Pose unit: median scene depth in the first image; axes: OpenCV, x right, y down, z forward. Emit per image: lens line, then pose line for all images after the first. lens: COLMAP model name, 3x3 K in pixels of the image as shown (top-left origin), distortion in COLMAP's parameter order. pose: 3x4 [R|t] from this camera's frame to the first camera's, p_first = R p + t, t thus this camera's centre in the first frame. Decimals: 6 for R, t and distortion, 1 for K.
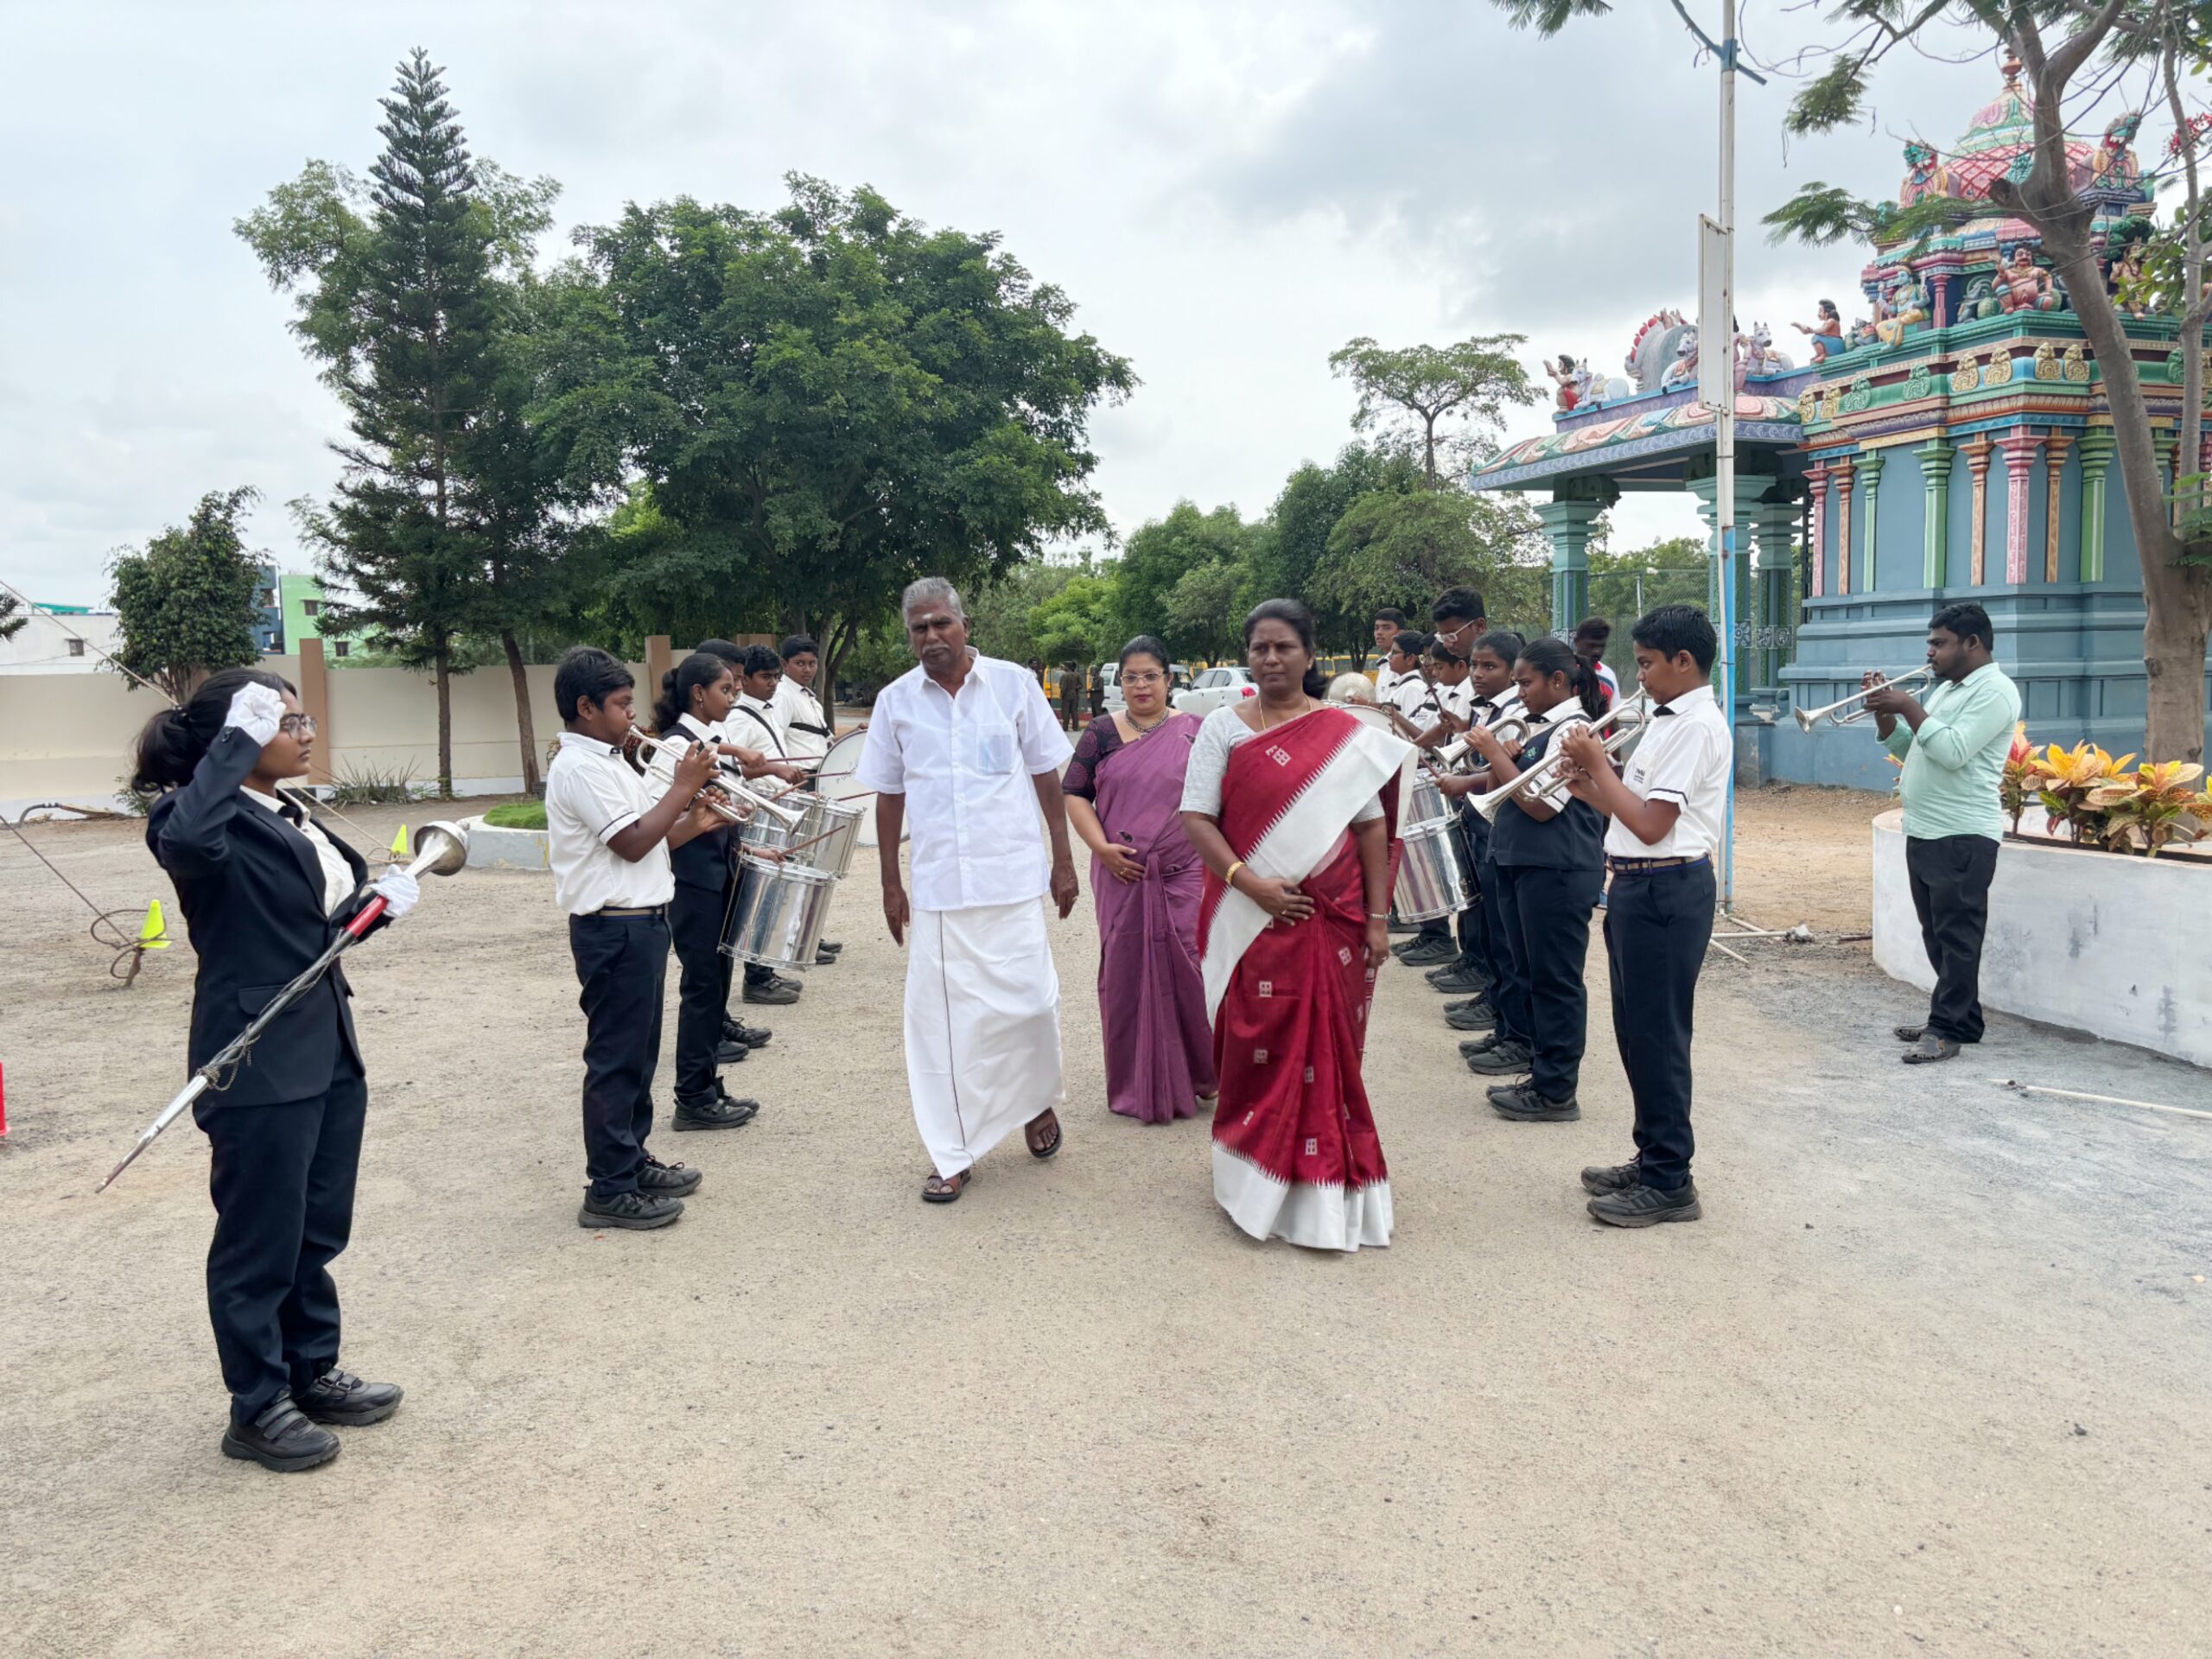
lens RADIAL K [[1684.8, 0, 1109.3], [0, 1684.8, 813.8], [0, 0, 1]] dist [0.072554, -0.080335]
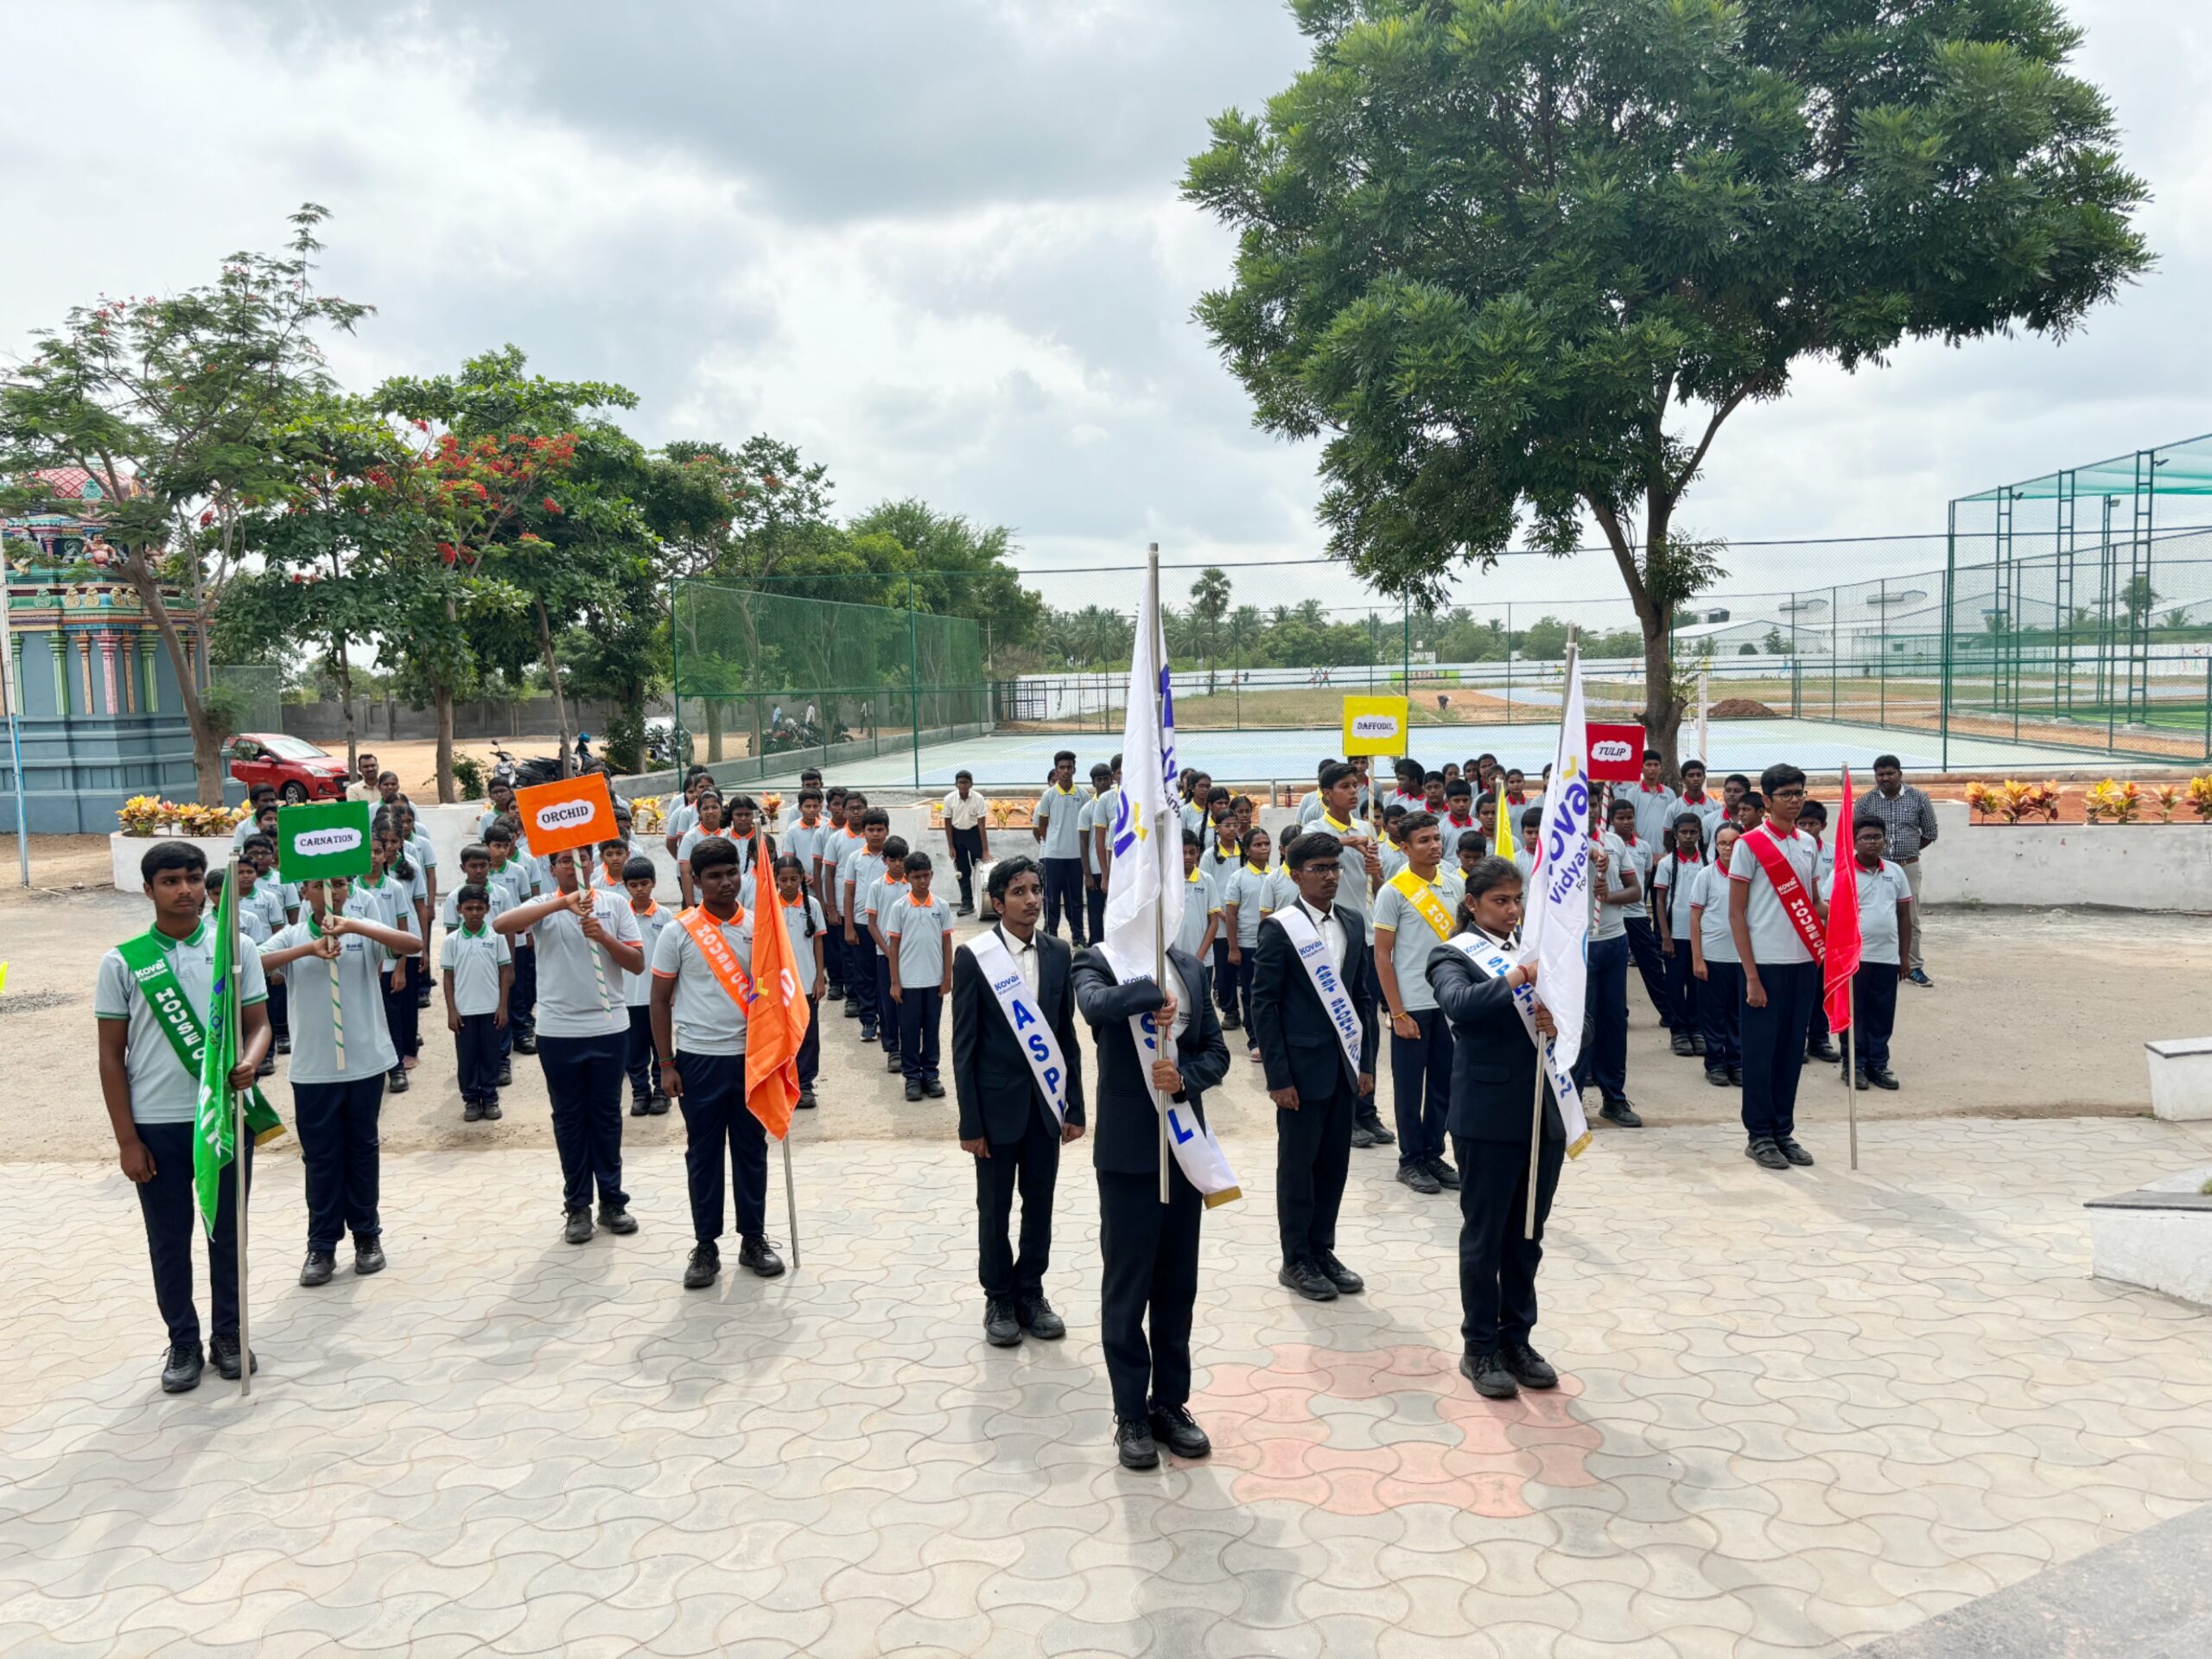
lens RADIAL K [[1684.8, 0, 1109.3], [0, 1684.8, 813.8], [0, 0, 1]] dist [0.072554, -0.080335]
pose [[0.487849, -0.063173, 0.870639, -0.553610], [0.084809, 0.996090, 0.024754, 0.017606], [-0.868799, 0.061762, 0.491299, -0.826370]]
